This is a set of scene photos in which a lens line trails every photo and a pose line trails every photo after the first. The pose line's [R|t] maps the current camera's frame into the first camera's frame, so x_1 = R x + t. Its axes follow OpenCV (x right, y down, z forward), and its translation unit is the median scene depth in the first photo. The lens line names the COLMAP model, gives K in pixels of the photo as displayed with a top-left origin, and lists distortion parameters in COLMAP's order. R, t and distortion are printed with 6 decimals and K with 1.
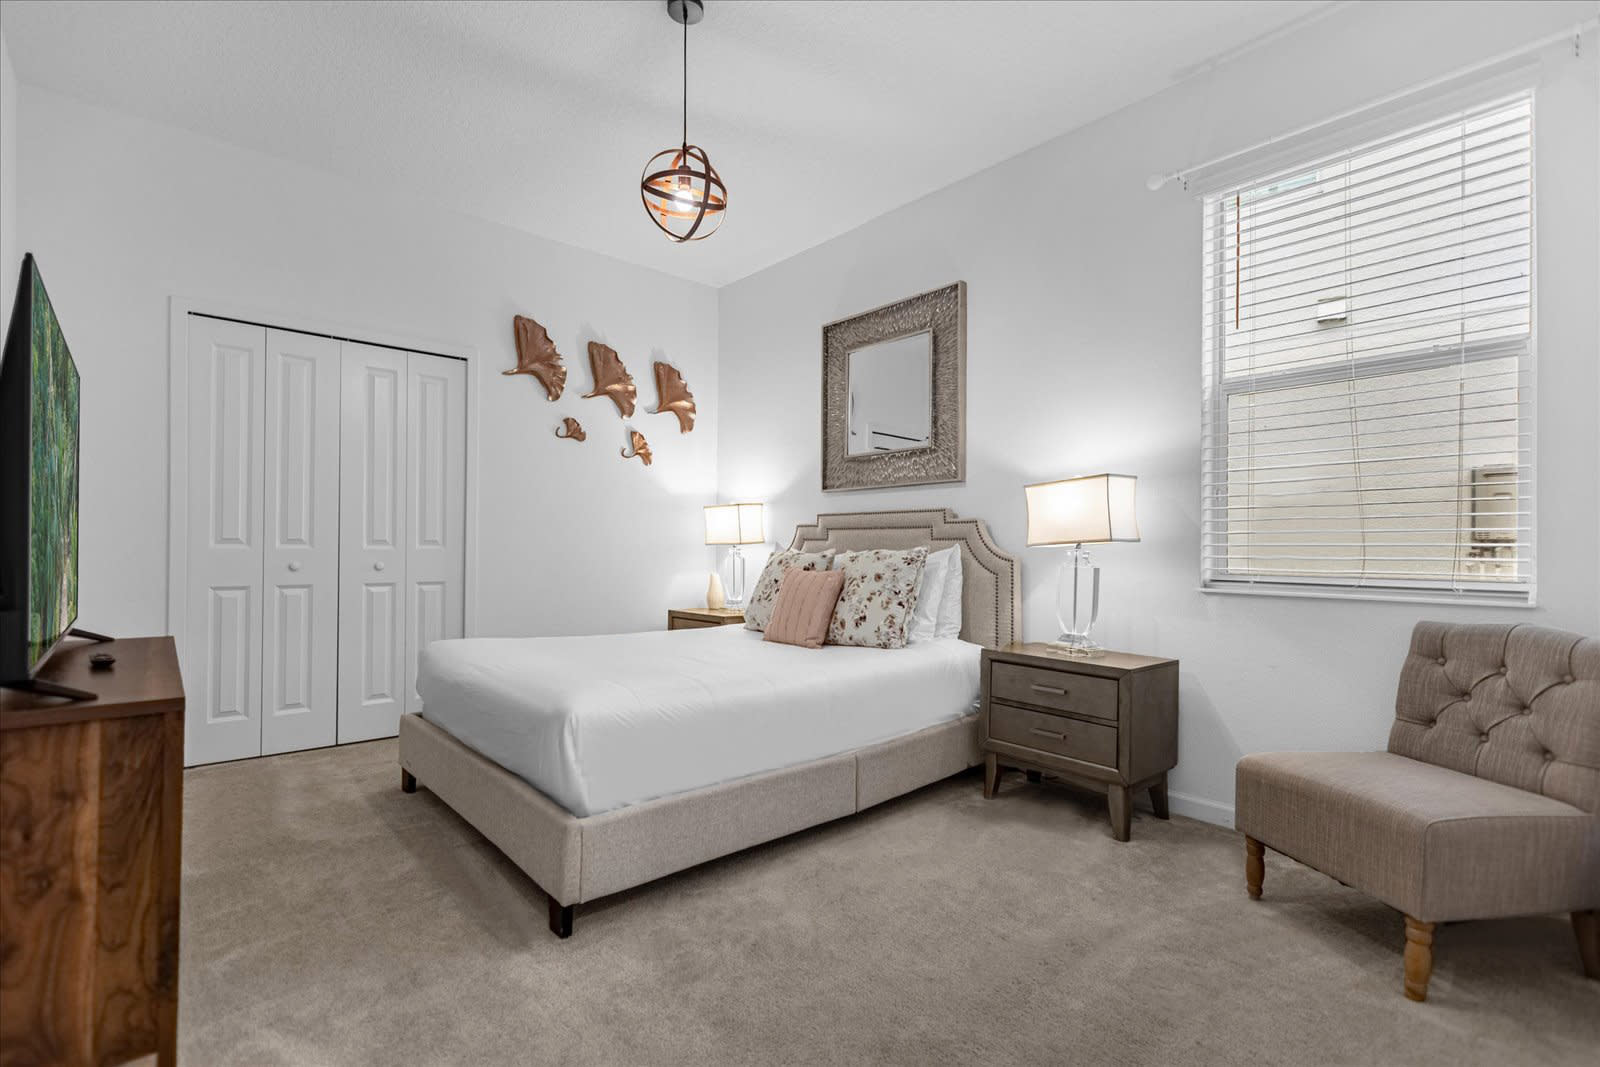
lens RADIAL K [[707.8, 0, 802.1], [0, 707.8, 557.5], [0, 0, 1]] dist [0.000396, 0.000021]
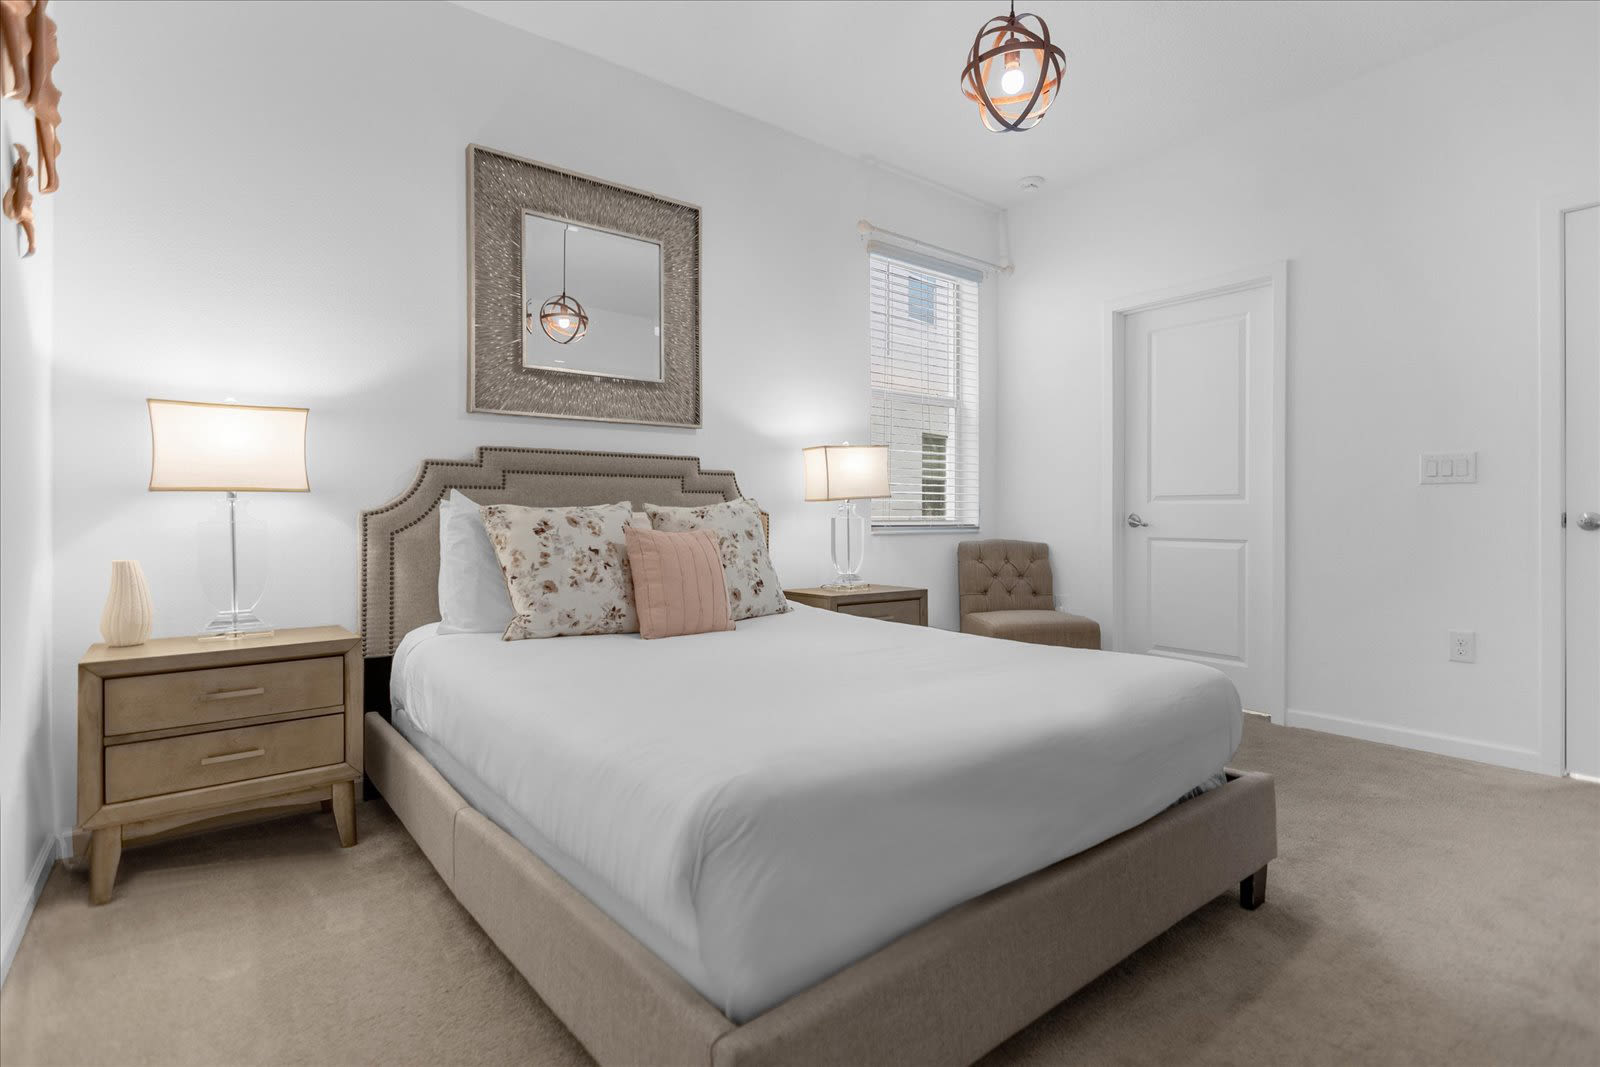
lens RADIAL K [[740.8, 0, 800.0], [0, 740.8, 533.5], [0, 0, 1]] dist [0.000088, -0.000285]
pose [[0.094778, -0.041605, 0.994629, -0.712424], [0.002770, 0.999133, 0.041529, -0.011283], [-0.995495, -0.001181, 0.094811, 0.762124]]
